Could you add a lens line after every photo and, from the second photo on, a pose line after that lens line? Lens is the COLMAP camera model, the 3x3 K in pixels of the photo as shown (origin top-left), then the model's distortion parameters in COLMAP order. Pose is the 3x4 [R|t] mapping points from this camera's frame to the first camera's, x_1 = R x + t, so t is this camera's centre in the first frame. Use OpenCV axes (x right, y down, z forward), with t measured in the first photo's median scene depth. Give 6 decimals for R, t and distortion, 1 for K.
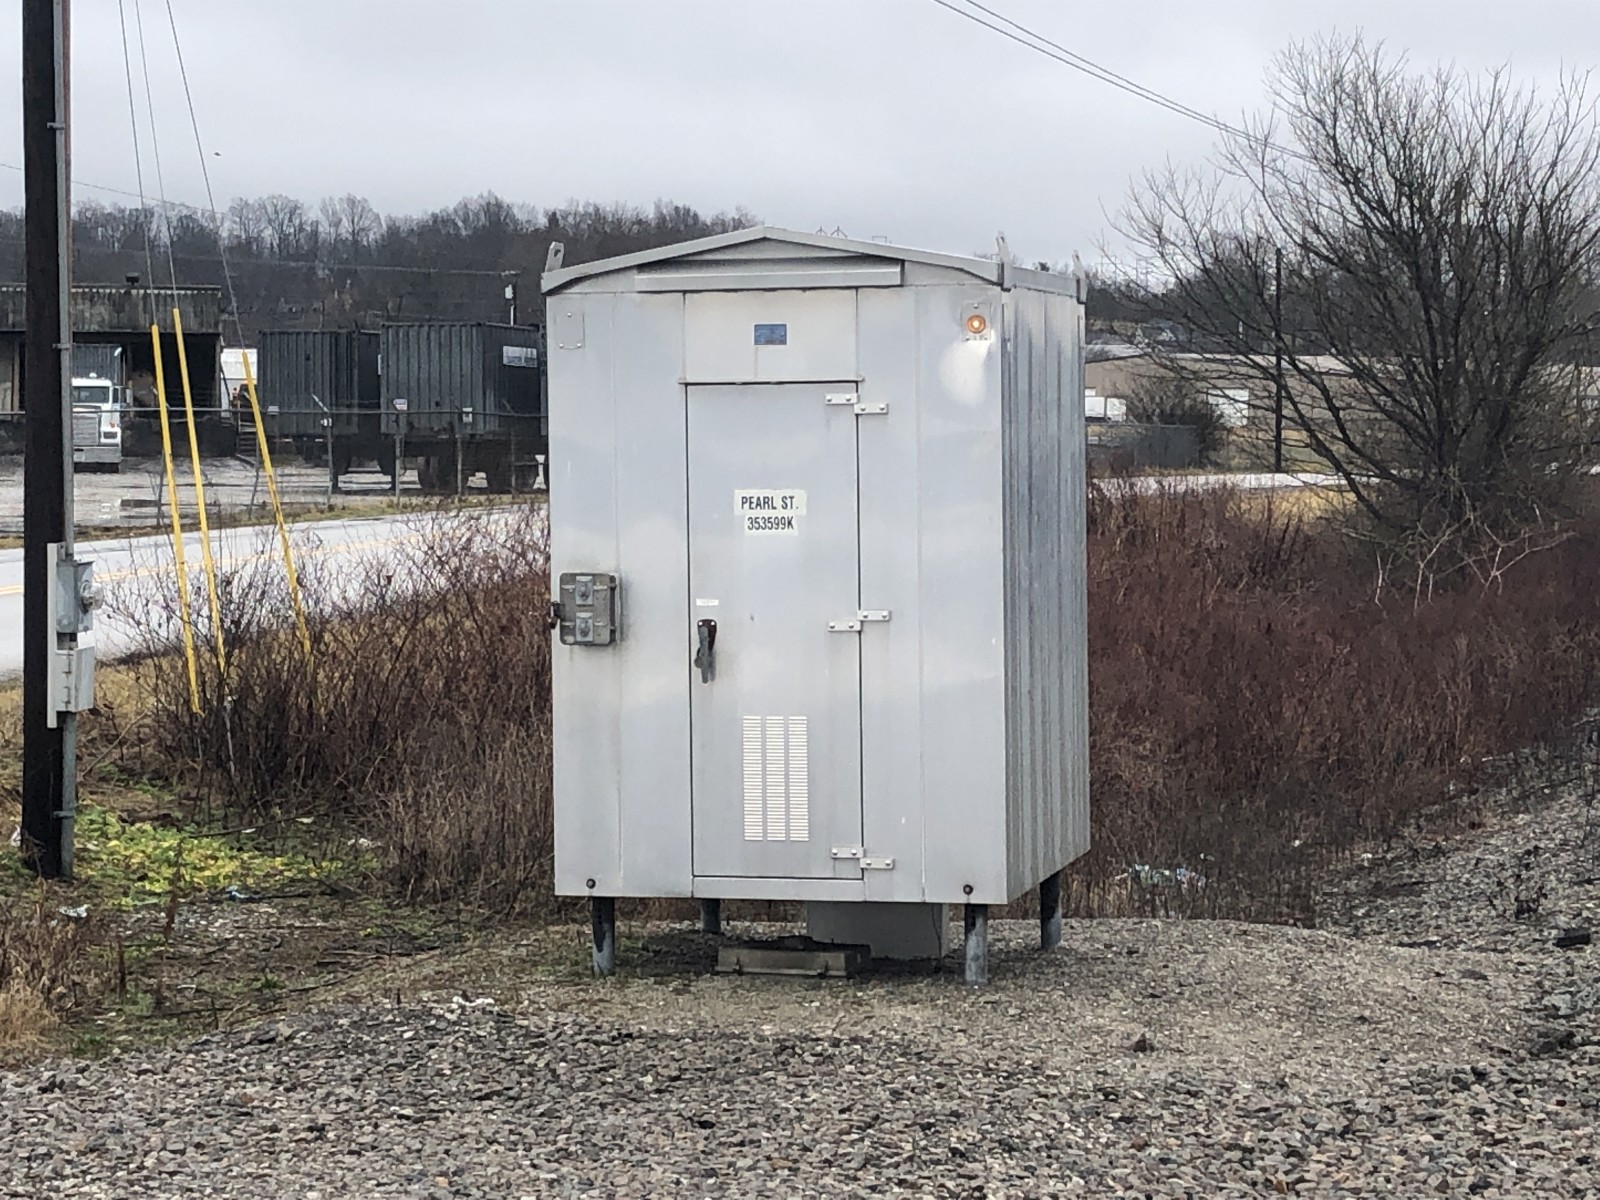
lens RADIAL K [[3666.1, 0, 800.0], [0, 3666.1, 597.8], [0, 0, 1]] dist [0.190047, 0.000000]
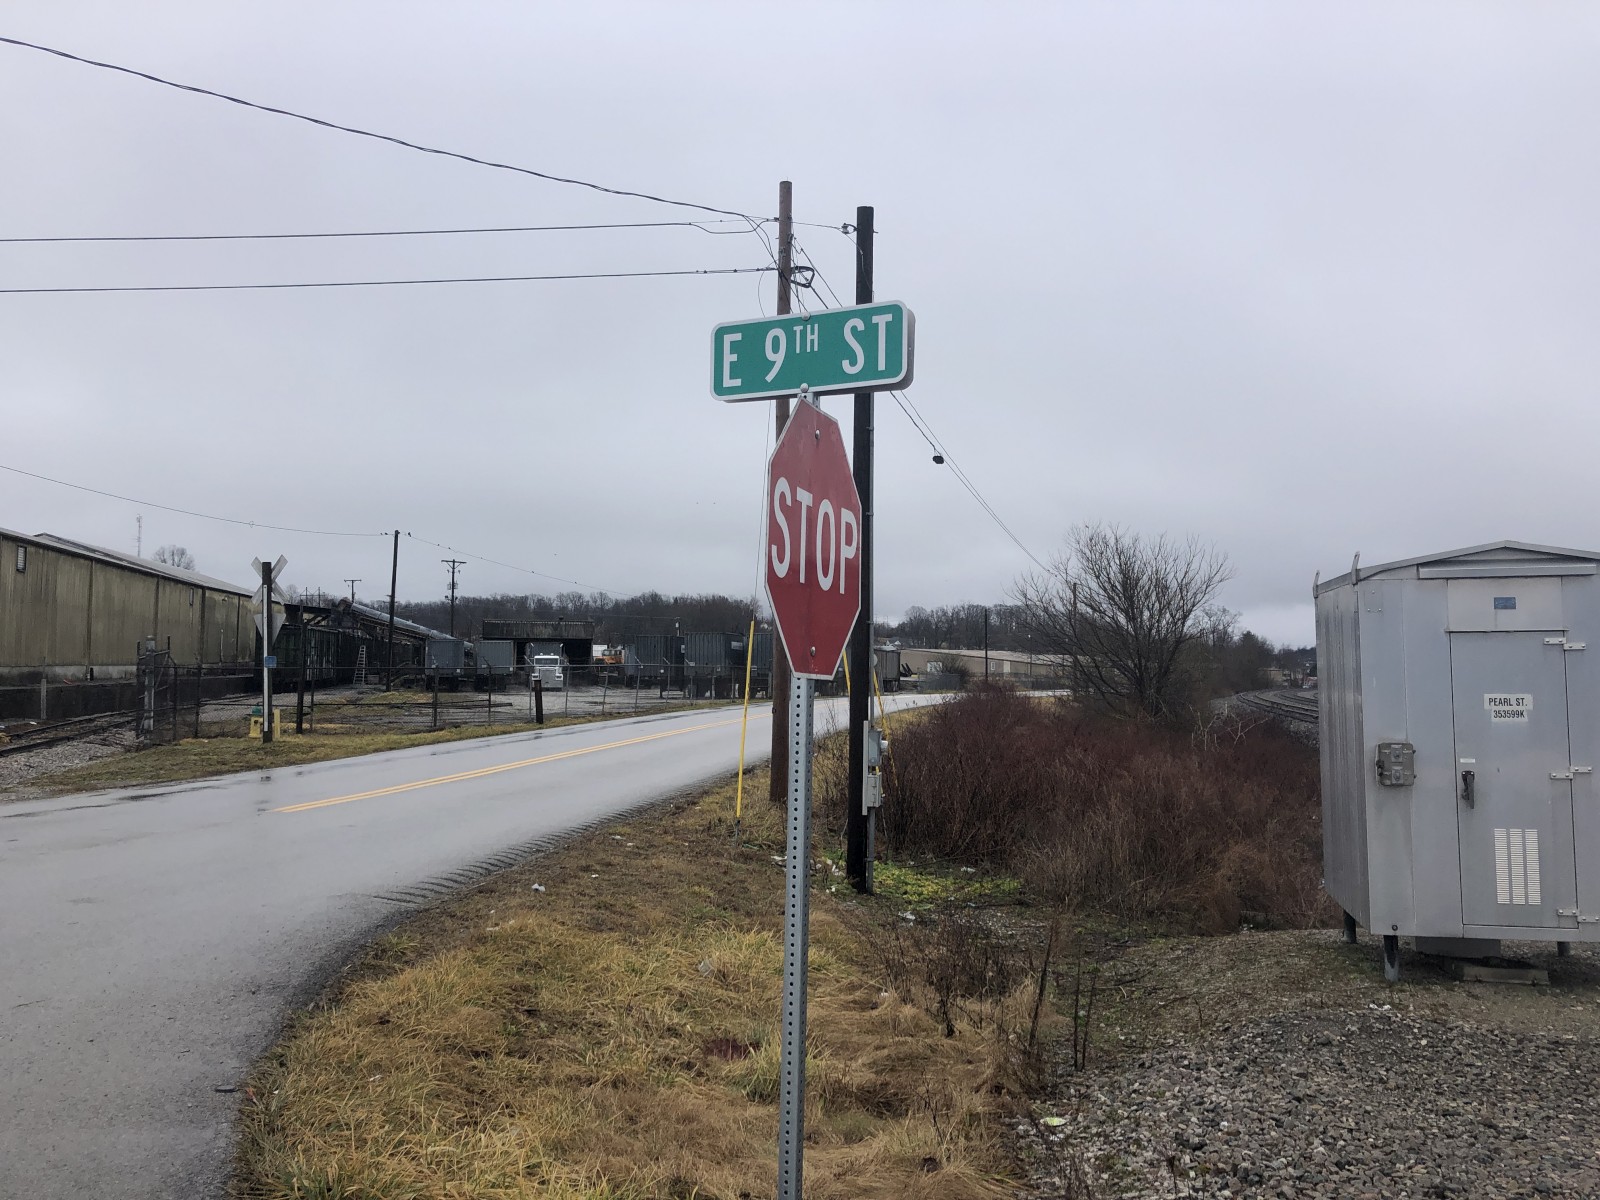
lens RADIAL K [[1325.2, 0, 800.1], [0, 1325.2, 607.7], [0, 0, 1]] dist [0.061770, -0.043779]
pose [[0.999482, 0.003573, 0.031993, -0.352213], [-0.000446, 0.995263, -0.097217, -0.008578], [-0.032189, 0.097152, 0.994749, 0.383370]]
